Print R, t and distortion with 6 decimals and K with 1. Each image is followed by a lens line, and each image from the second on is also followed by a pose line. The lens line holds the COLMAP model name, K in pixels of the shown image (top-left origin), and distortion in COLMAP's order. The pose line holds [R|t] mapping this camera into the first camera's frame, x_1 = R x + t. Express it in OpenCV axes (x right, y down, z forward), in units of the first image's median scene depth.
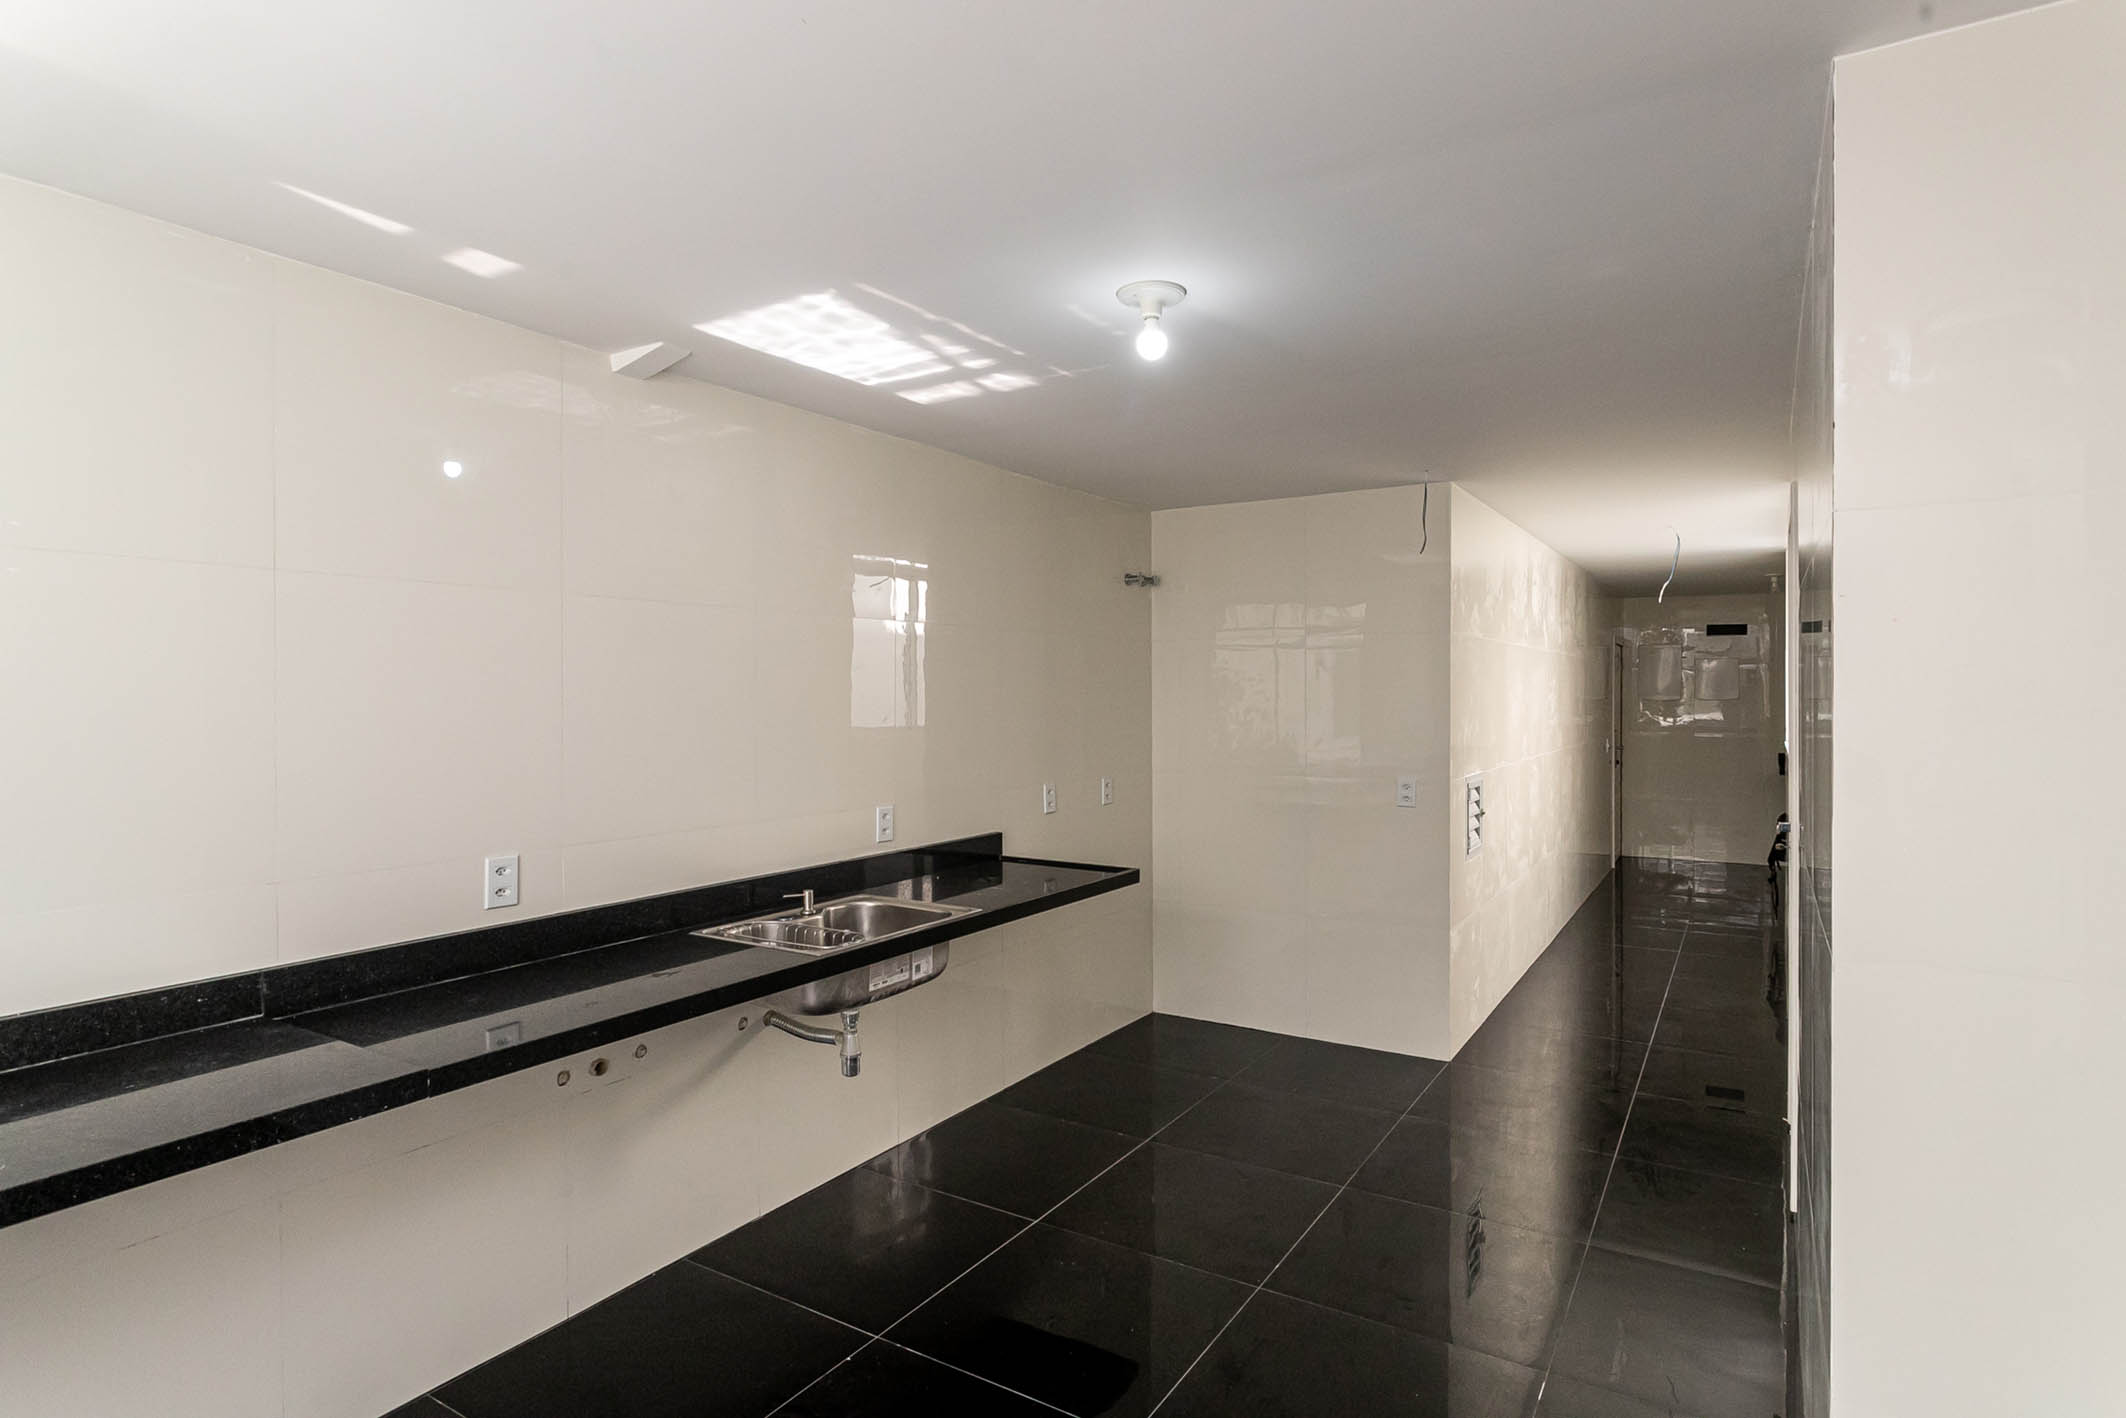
lens RADIAL K [[1176.9, 0, 1063.0], [0, 1176.9, 709.0], [0, 0, 1]] dist [0.000803, -0.000028]
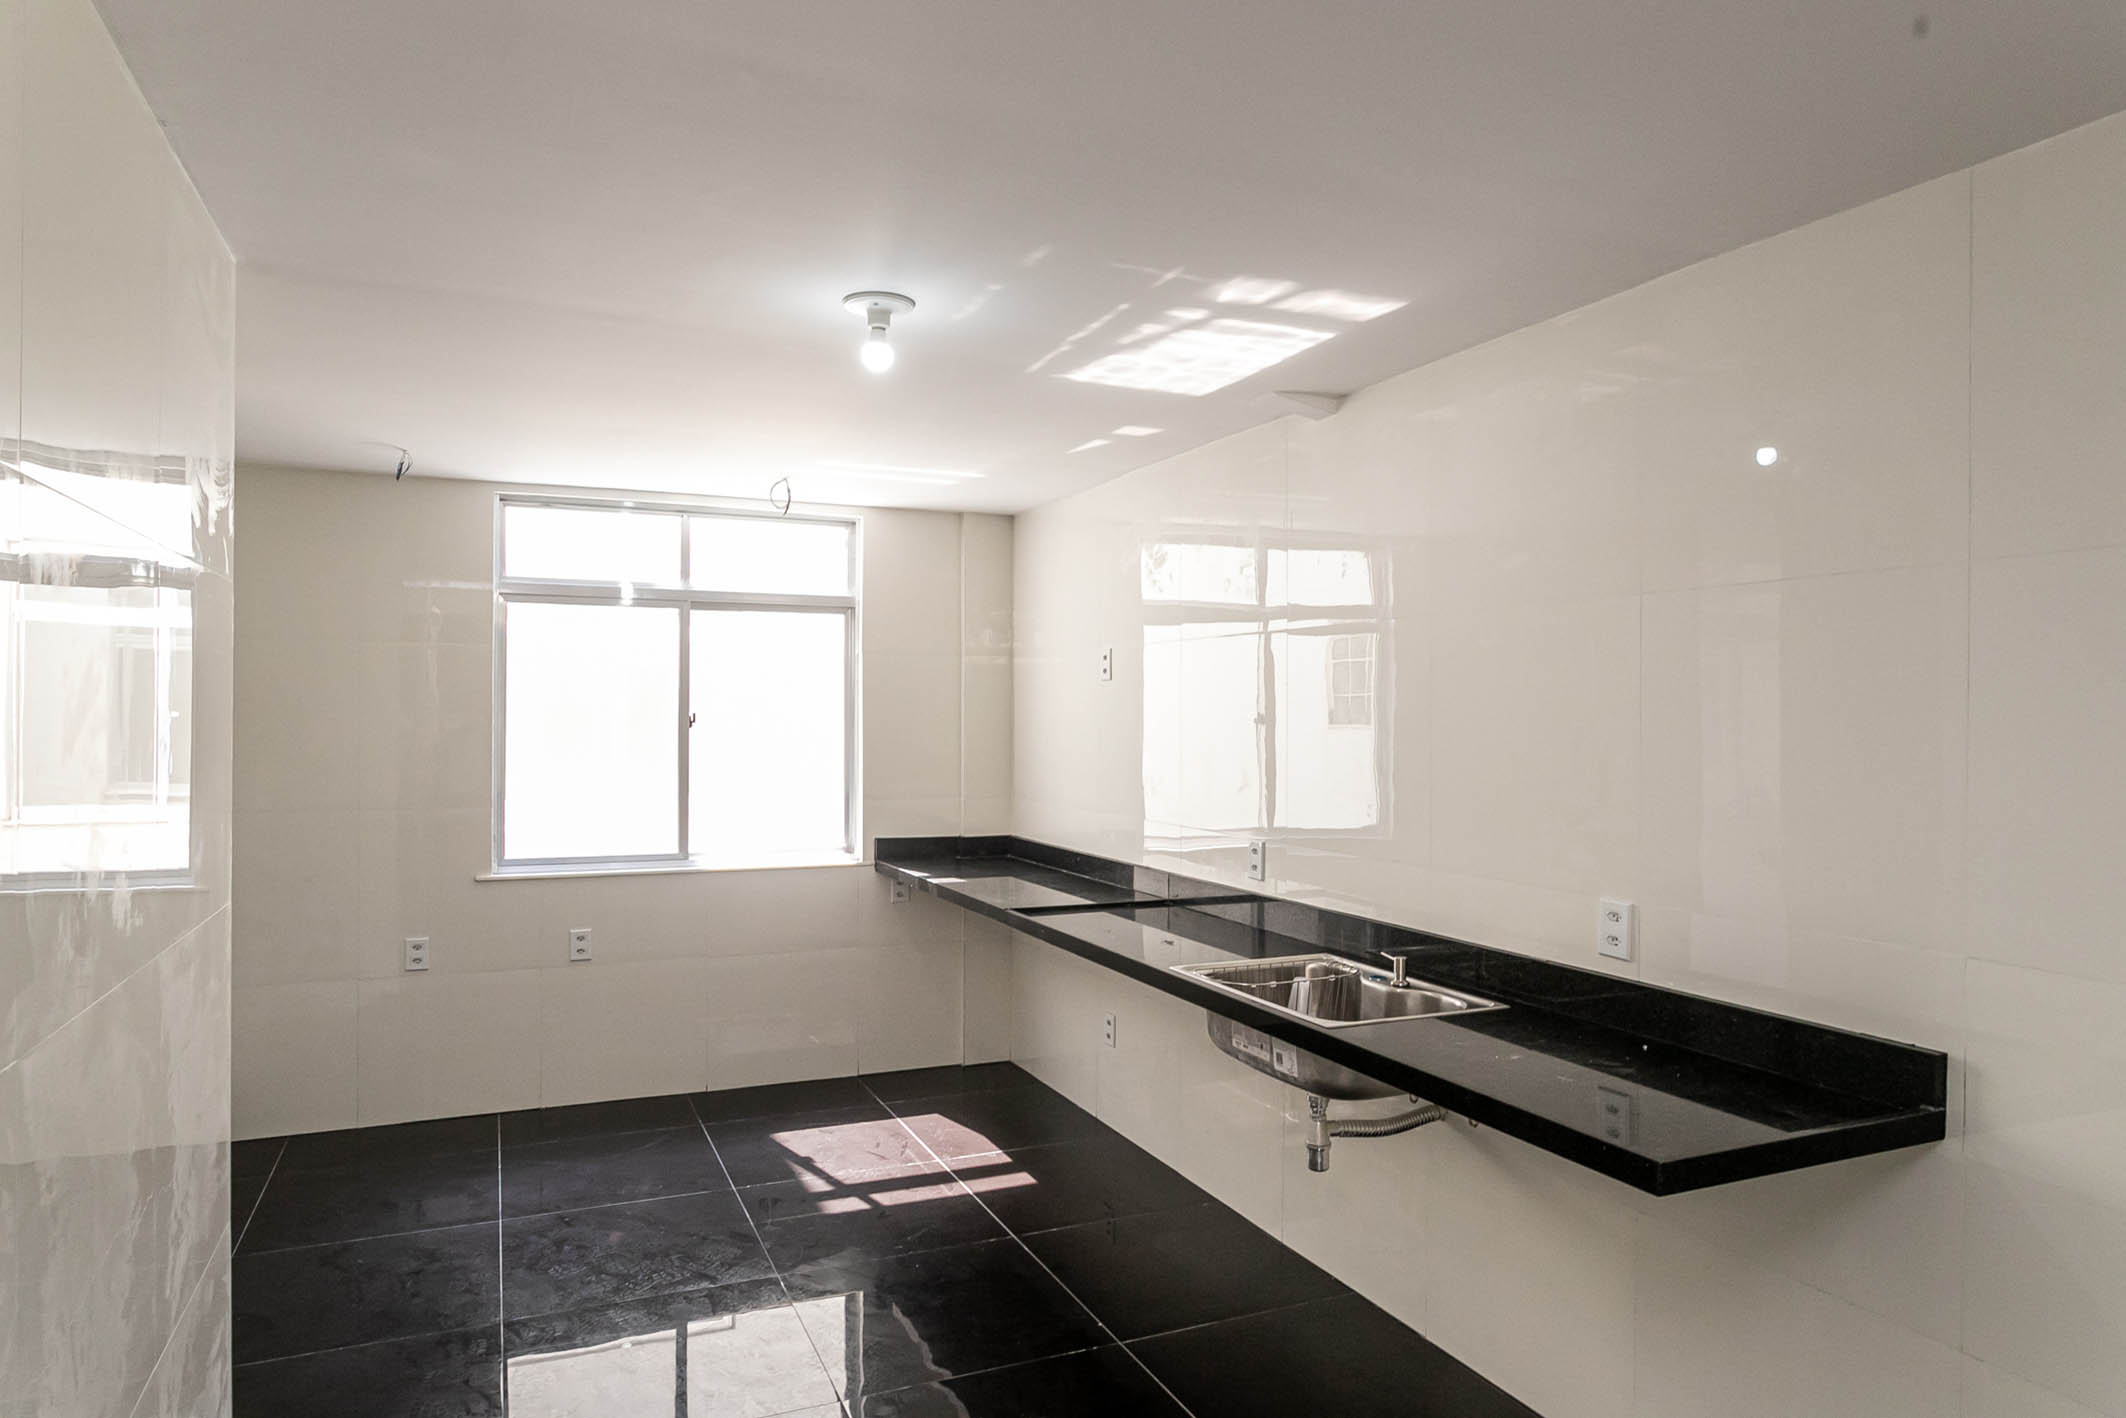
lens RADIAL K [[1250.0, 0, 987.9], [0, 1250.0, 701.6], [0, 0, 1]] dist [-0.023822, -0.000630]
pose [[-0.590913, -0.012475, -0.806639, 0.718776], [-0.013691, 0.999892, -0.005433, -0.014630], [0.806619, 0.007833, -0.591019, 1.417009]]
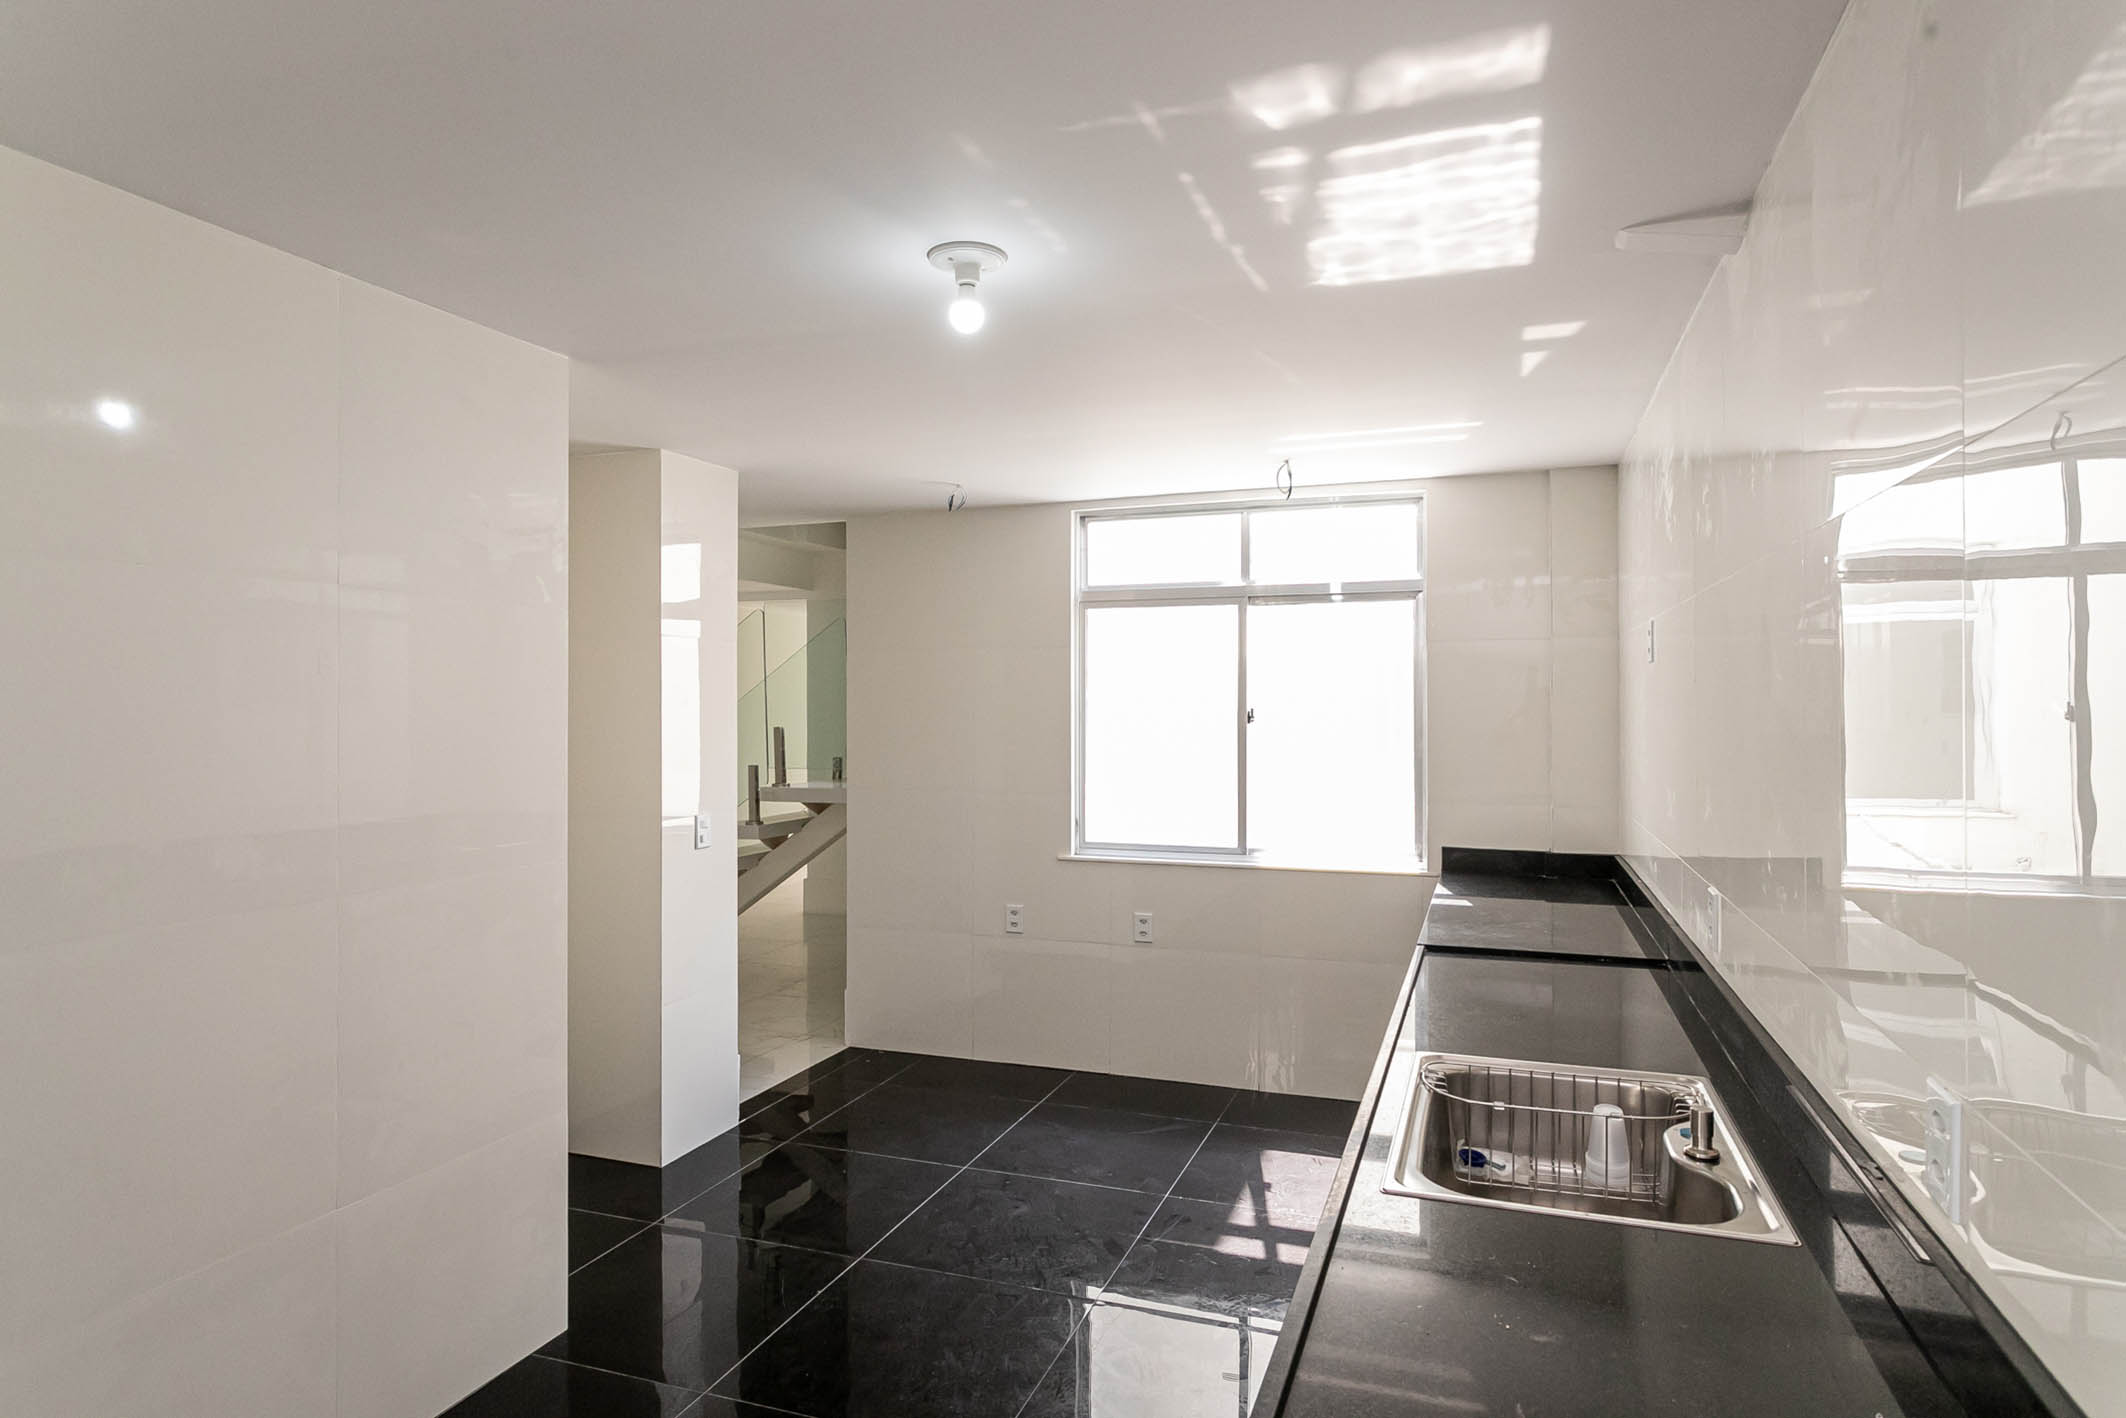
lens RADIAL K [[1148.9, 0, 1060.2], [0, 1148.9, 699.1], [0, 0, 1]] dist [-0.006243, 0.008845]
pose [[-0.976905, -0.001813, -0.213666, 0.163230], [-0.002307, 0.999995, 0.002063, -0.018543], [0.213662, 0.002508, -0.976905, 1.562496]]
